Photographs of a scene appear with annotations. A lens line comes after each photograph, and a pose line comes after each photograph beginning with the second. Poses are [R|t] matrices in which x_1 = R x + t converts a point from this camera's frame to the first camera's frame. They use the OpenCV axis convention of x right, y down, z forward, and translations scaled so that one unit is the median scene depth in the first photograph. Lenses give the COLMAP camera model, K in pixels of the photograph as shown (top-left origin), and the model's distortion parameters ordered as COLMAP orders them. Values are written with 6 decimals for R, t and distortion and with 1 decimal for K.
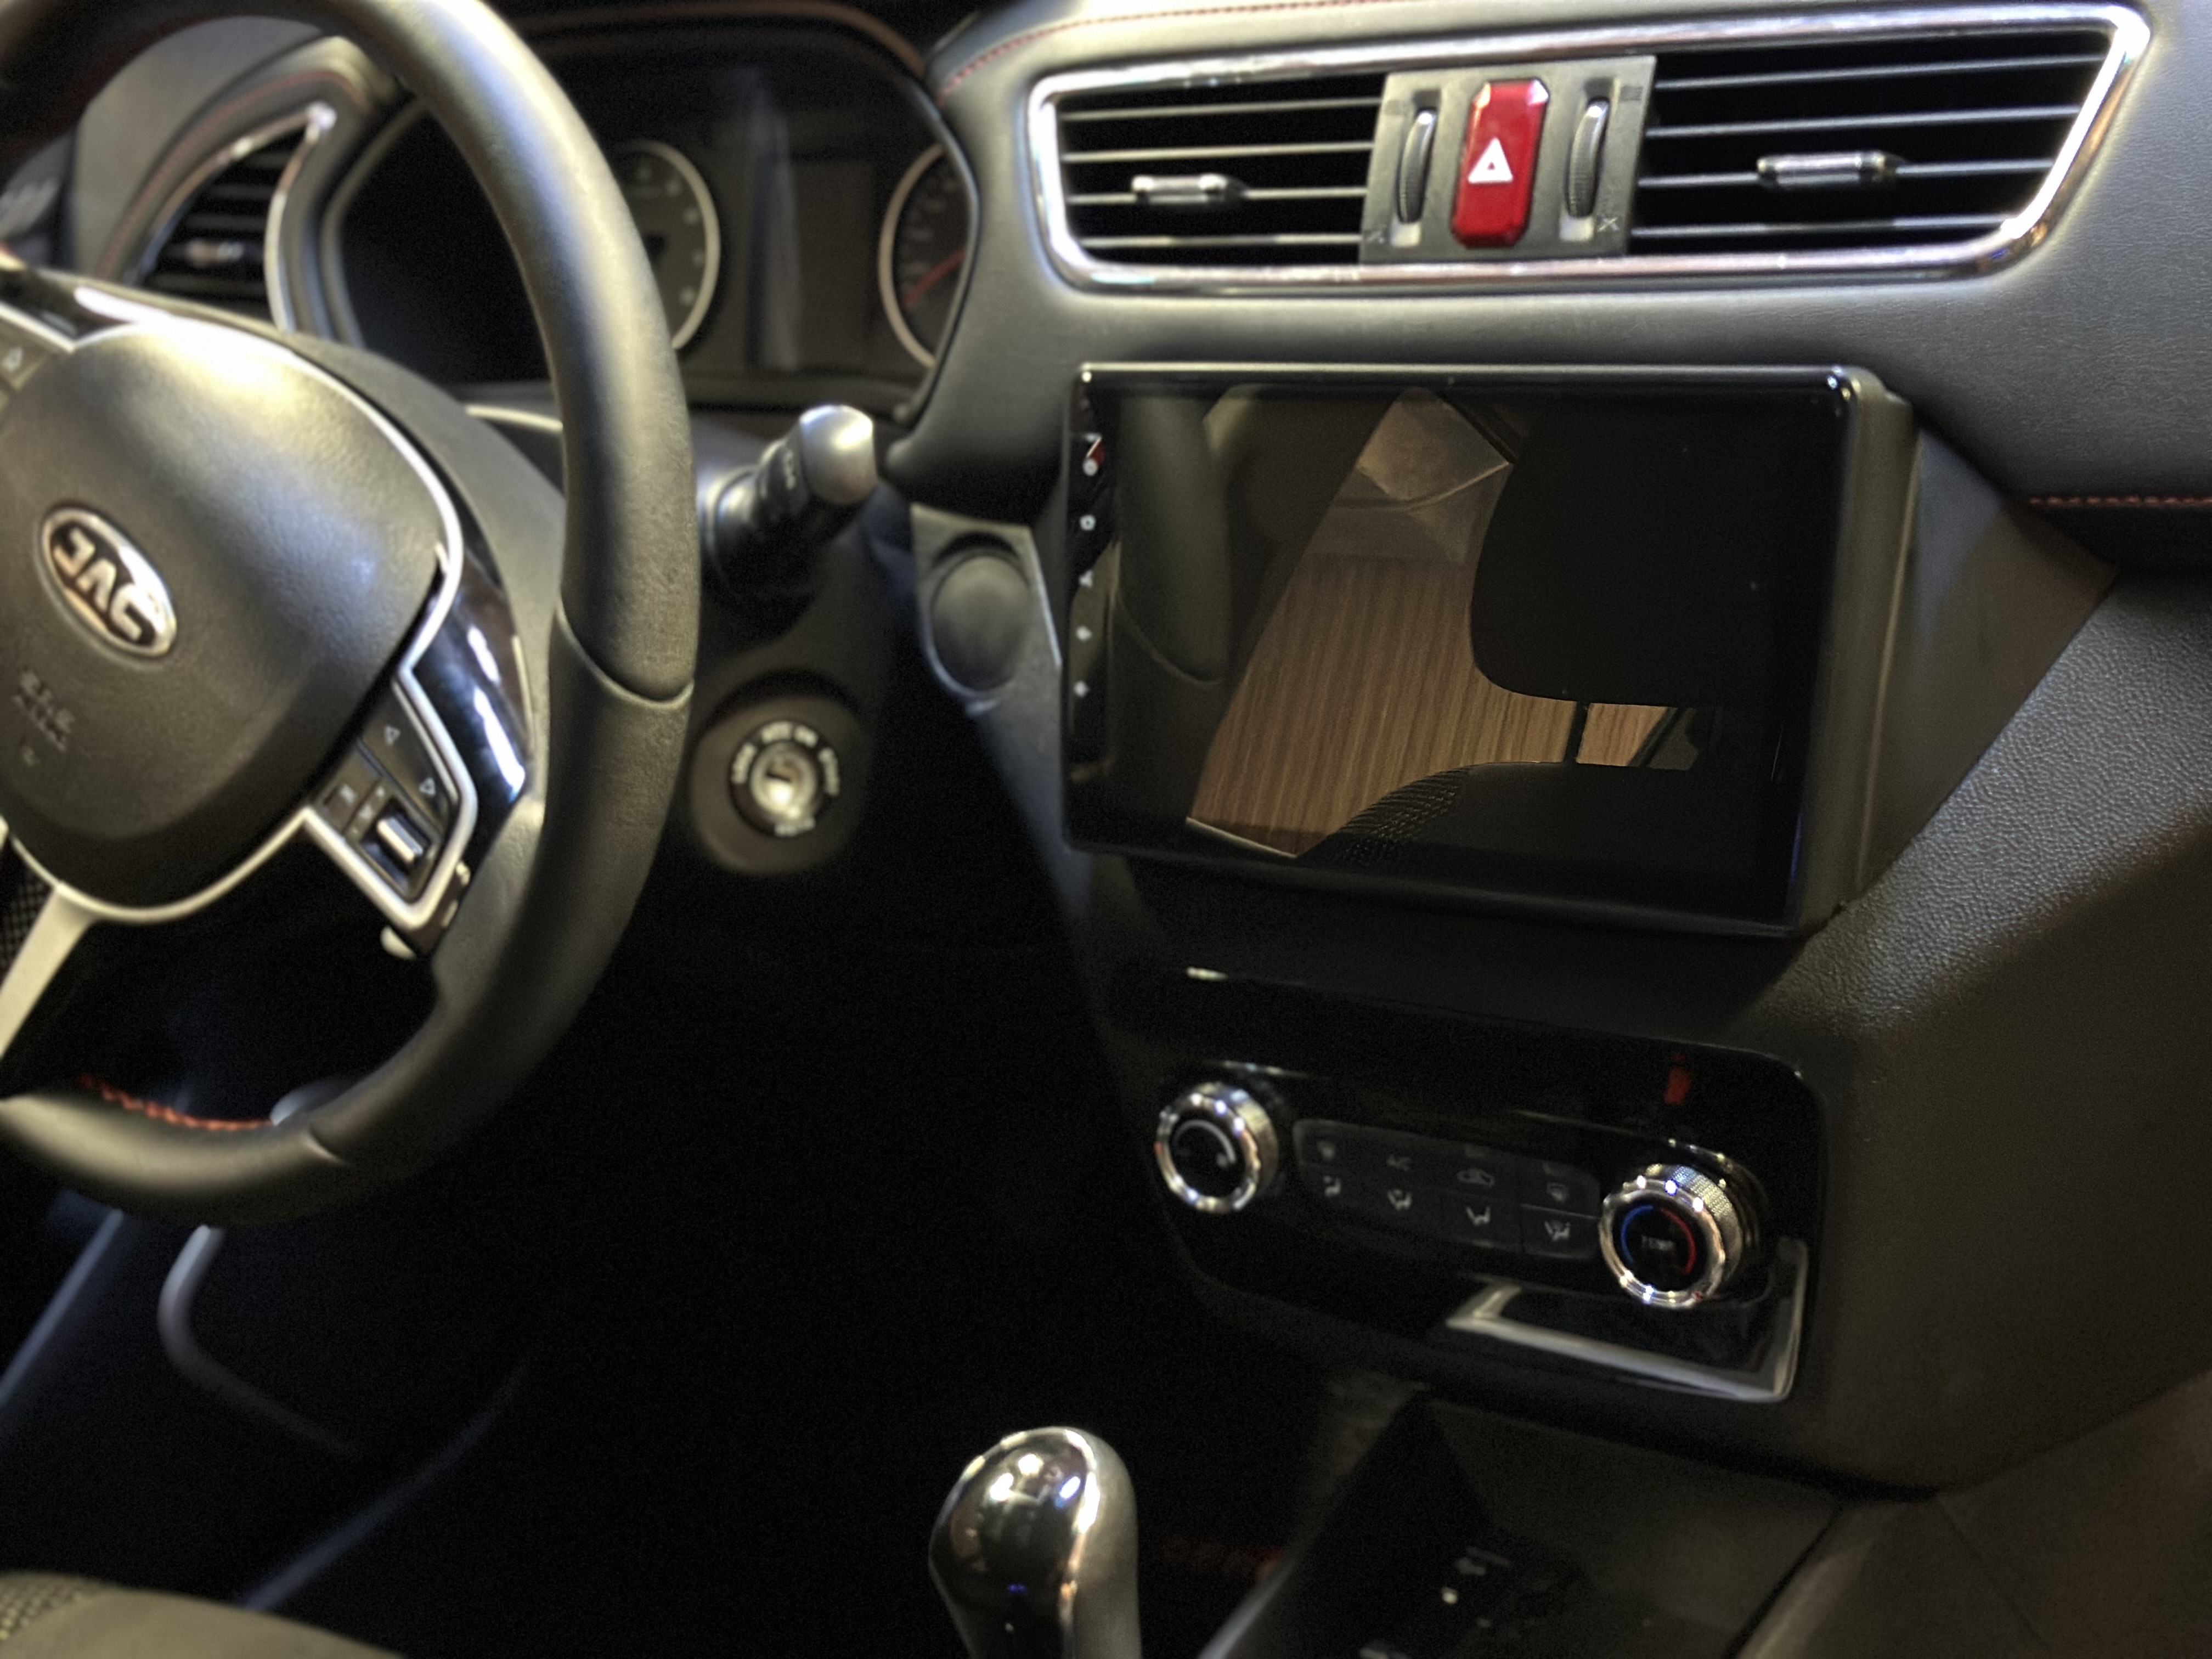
lens RADIAL K [[3186.6, 0, 1116.8], [0, 3186.6, 835.7], [0, 0, 1]] dist [0.184226, -0.171681]
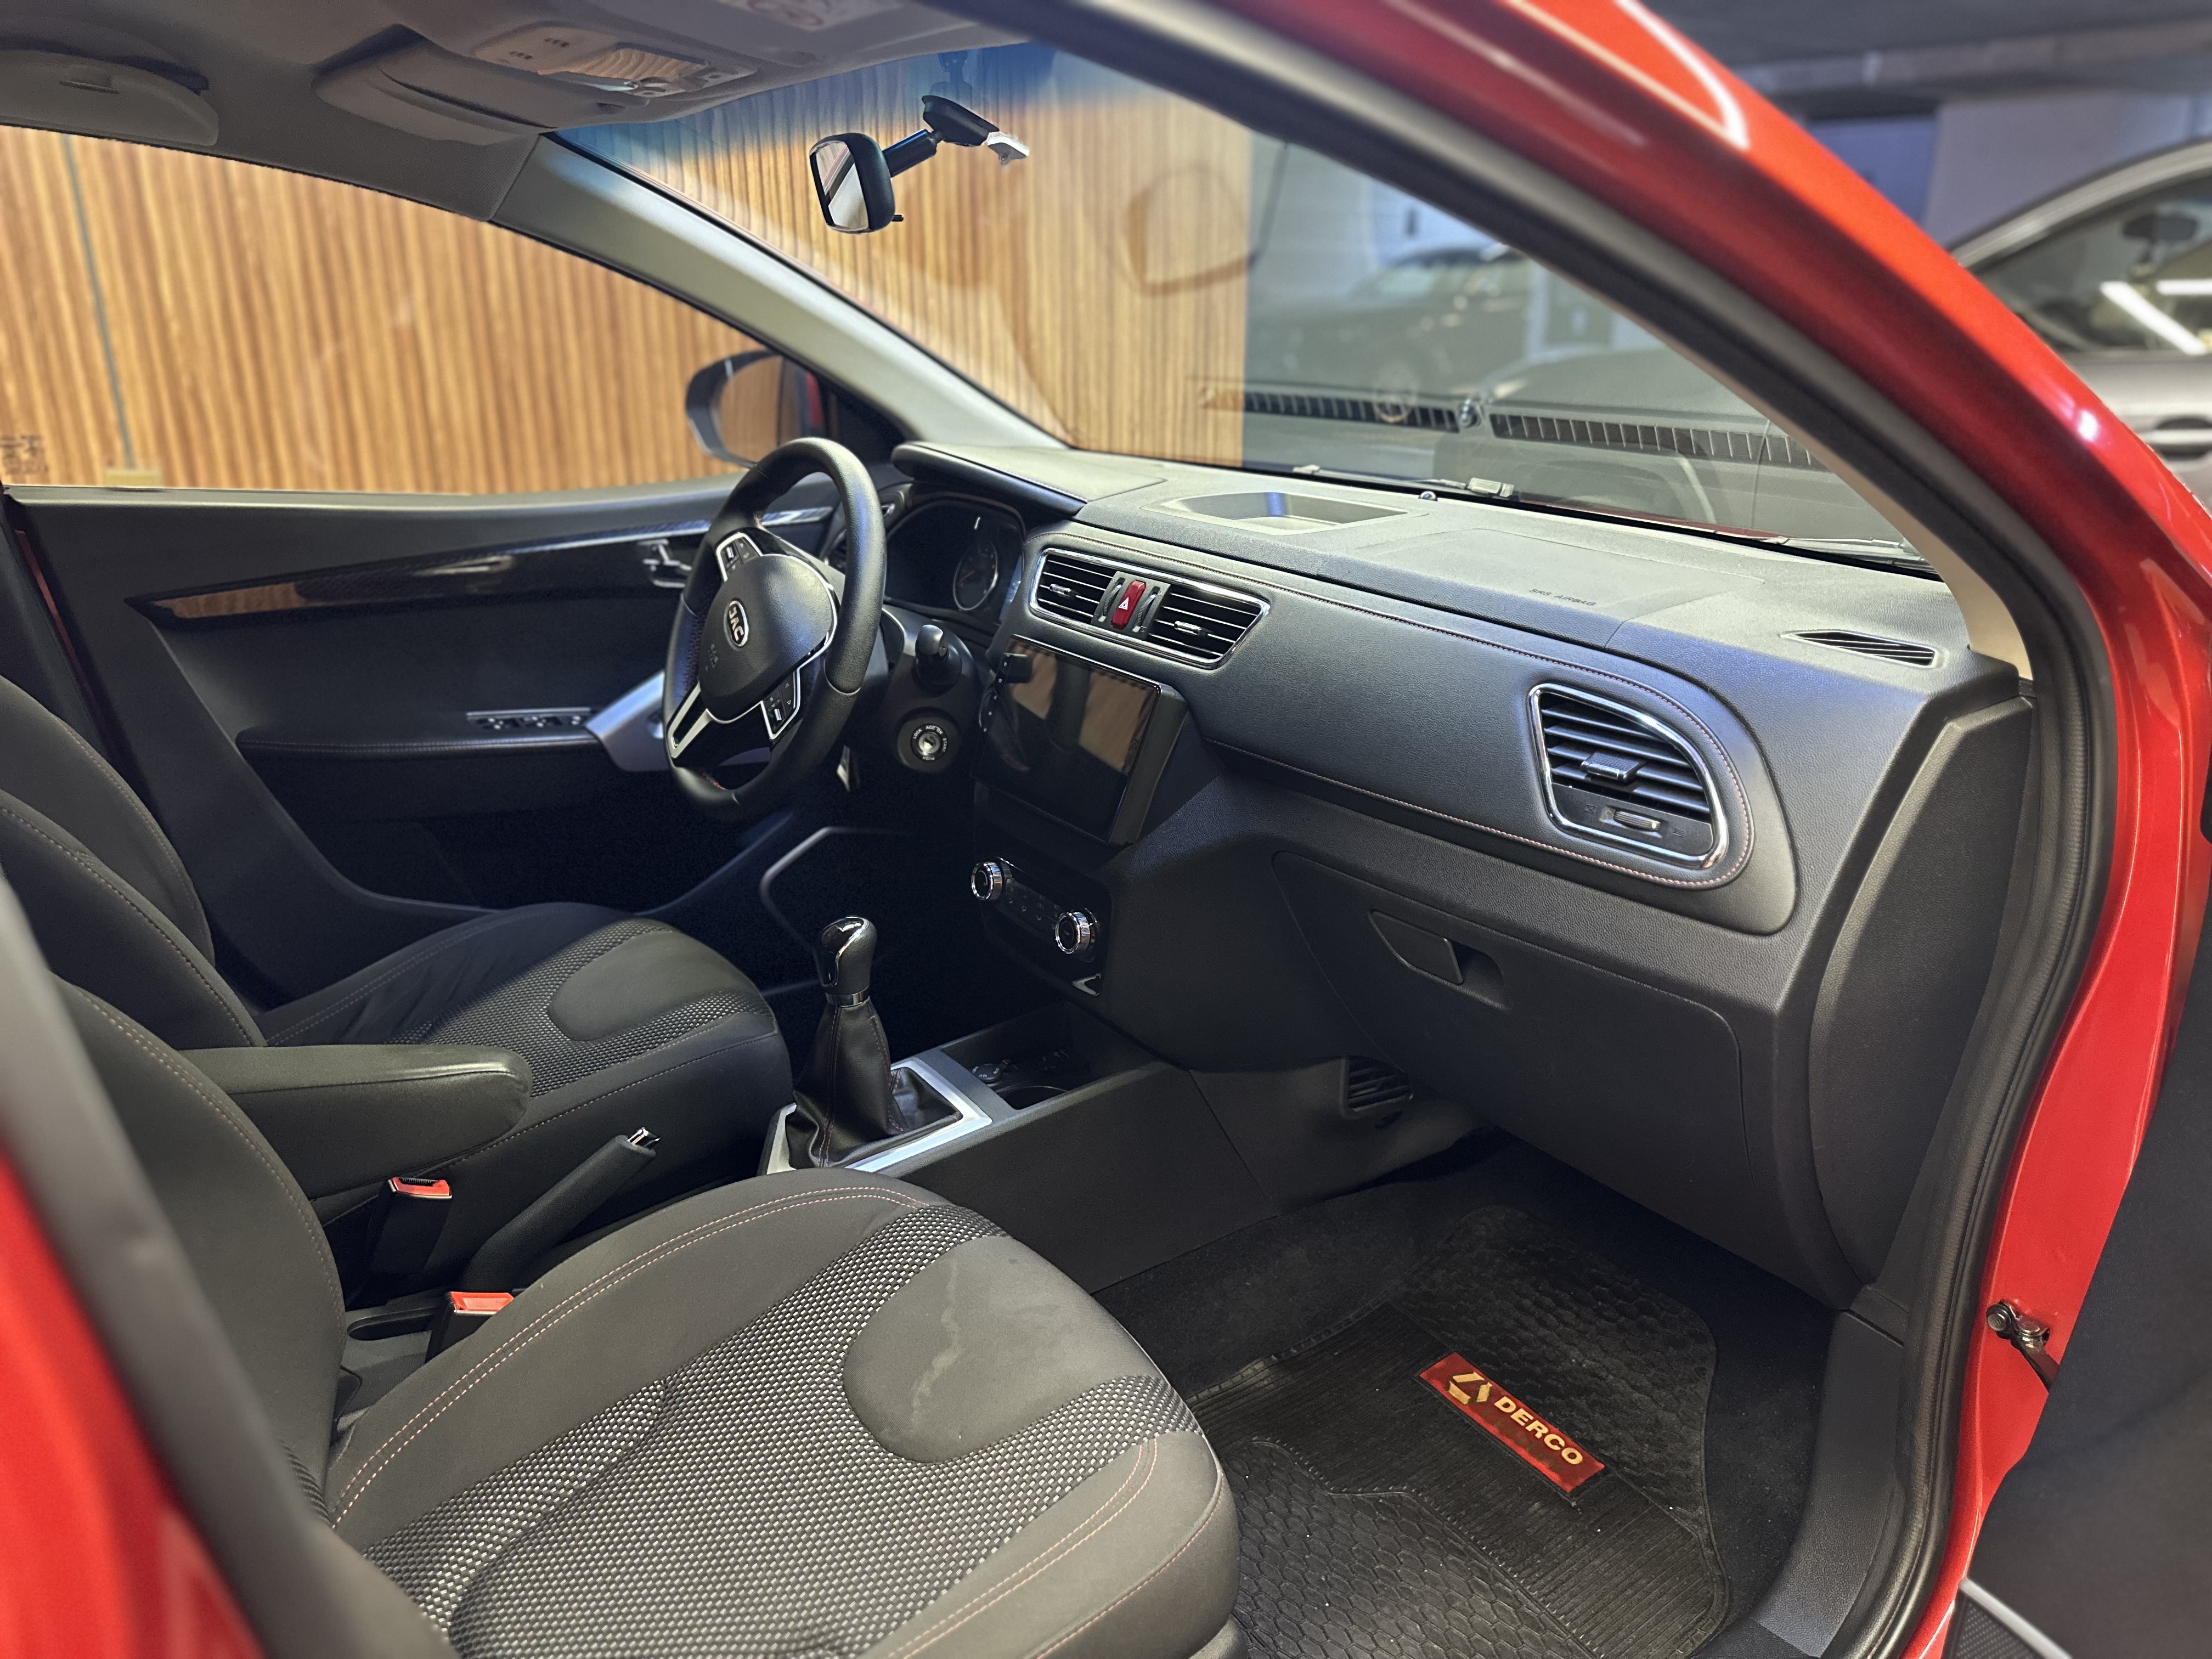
lens RADIAL K [[1647.8, 0, 1116.7], [0, 1647.8, 834.7], [0, 0, 1]] dist [0.186313, -0.172397]
pose [[0.918723, 0.284212, -0.274175, 0.596540], [-0.295990, 0.955190, -0.001665, 0.018555], [0.261416, 0.082683, 0.961678, -0.557377]]
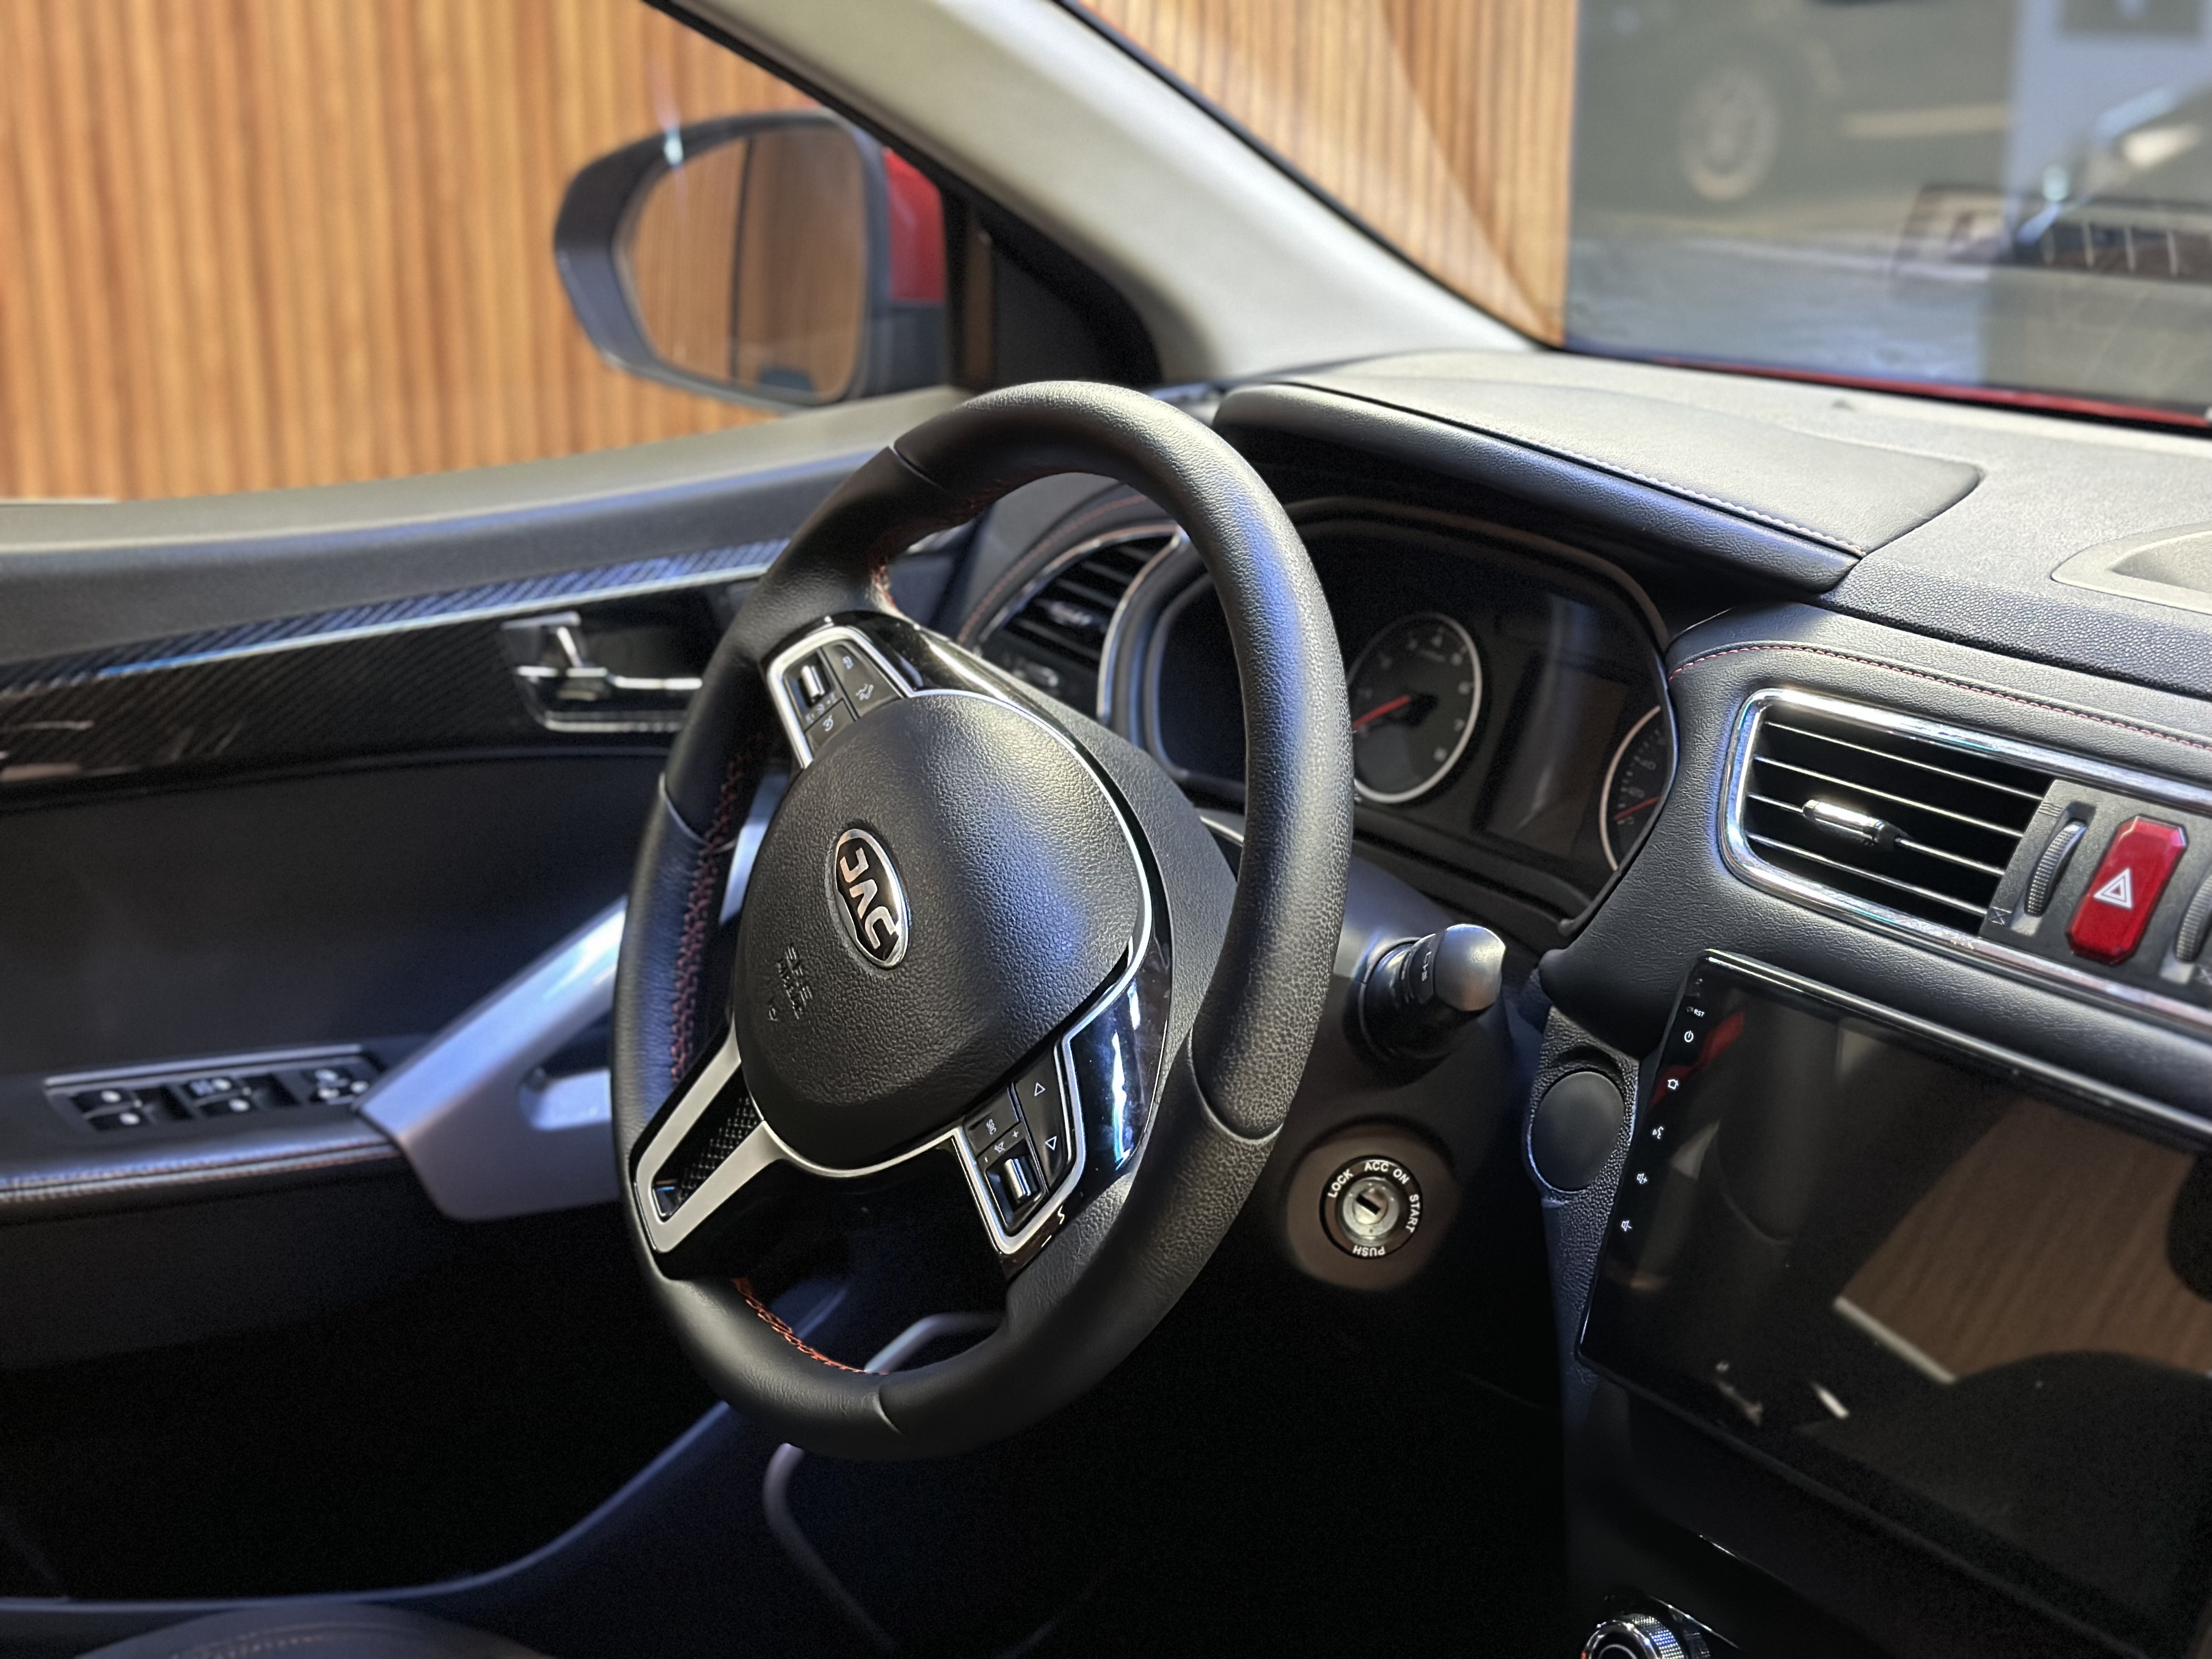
lens RADIAL K [[3186.6, 0, 1116.8], [0, 3186.6, 835.7], [0, 0, 1]] dist [0.184226, -0.171681]
pose [[0.926184, 0.270422, -0.262782, 0.080647], [-0.291814, 0.955400, -0.045333, -0.072944], [0.238803, 0.118671, 0.963790, -0.128356]]
